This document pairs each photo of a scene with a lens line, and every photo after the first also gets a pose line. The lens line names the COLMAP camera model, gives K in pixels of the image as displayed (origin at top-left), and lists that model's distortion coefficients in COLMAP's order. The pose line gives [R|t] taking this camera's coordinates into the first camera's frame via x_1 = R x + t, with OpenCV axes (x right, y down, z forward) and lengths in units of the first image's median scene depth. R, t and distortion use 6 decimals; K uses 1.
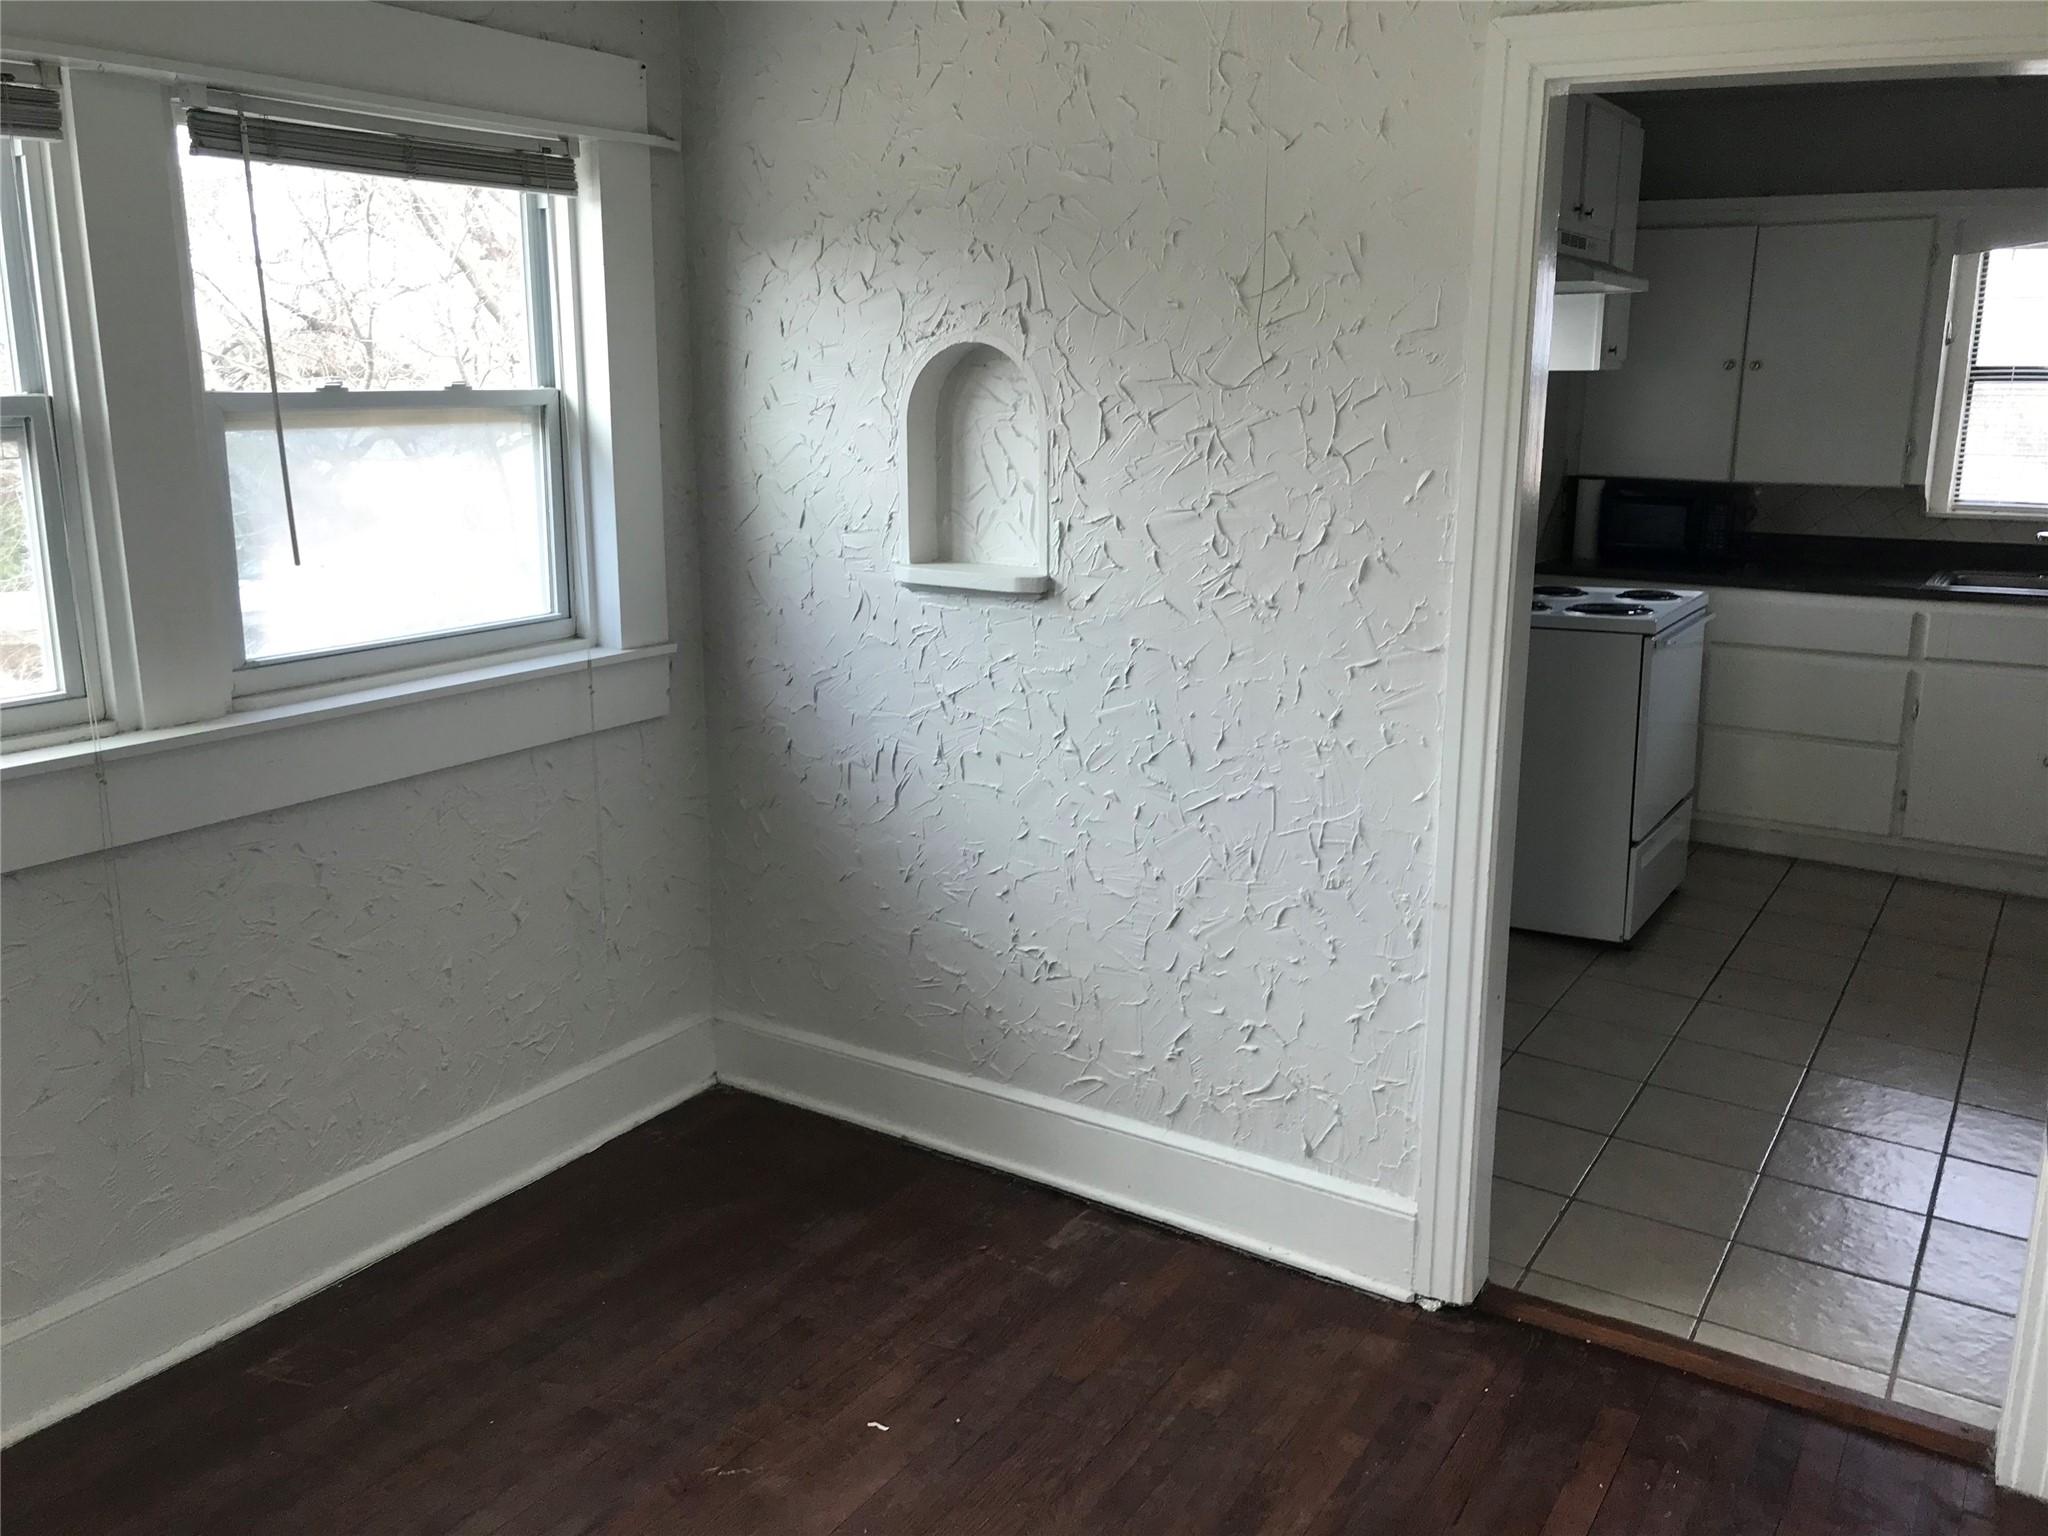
lens RADIAL K [[1718.8, 0, 1024.0], [0, 1718.8, 768.0], [0, 0, 1]] dist [0.088143, -0.094475]
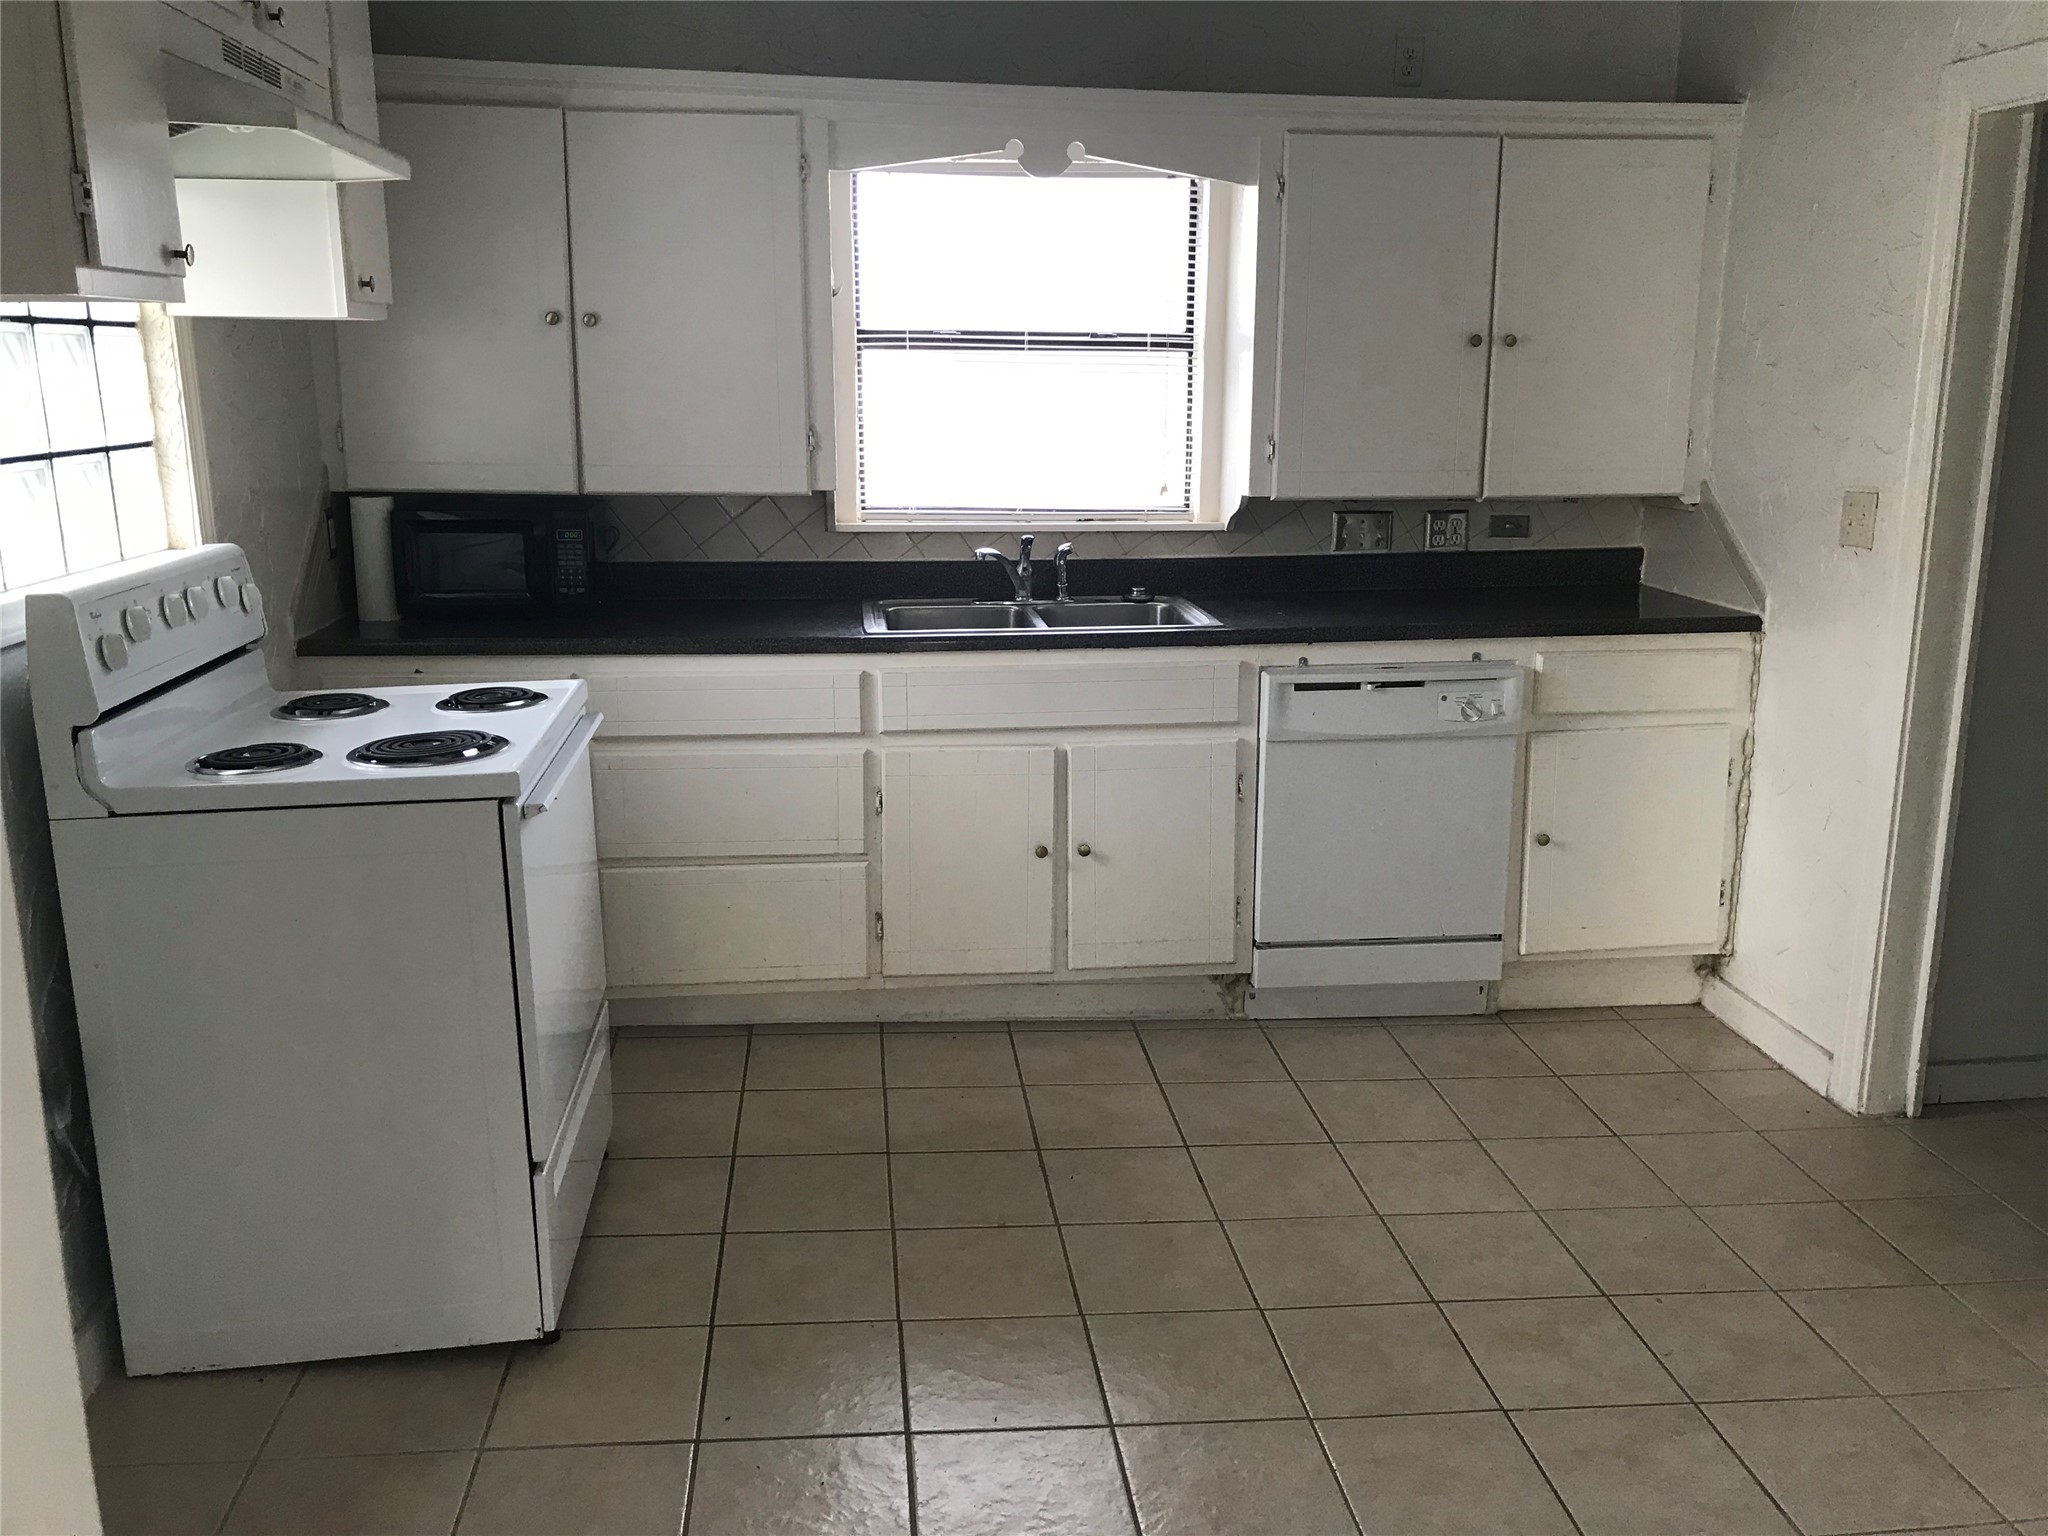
lens RADIAL K [[1651.1, 0, 1044.8], [0, 1651.1, 736.4], [0, 0, 1]] dist [0.152482, -0.436980]
pose [[0.780988, -0.133919, 0.610019, 0.148468], [0.137113, 0.989676, 0.041726, -0.078460], [-0.609309, 0.051054, 0.791287, 0.410394]]
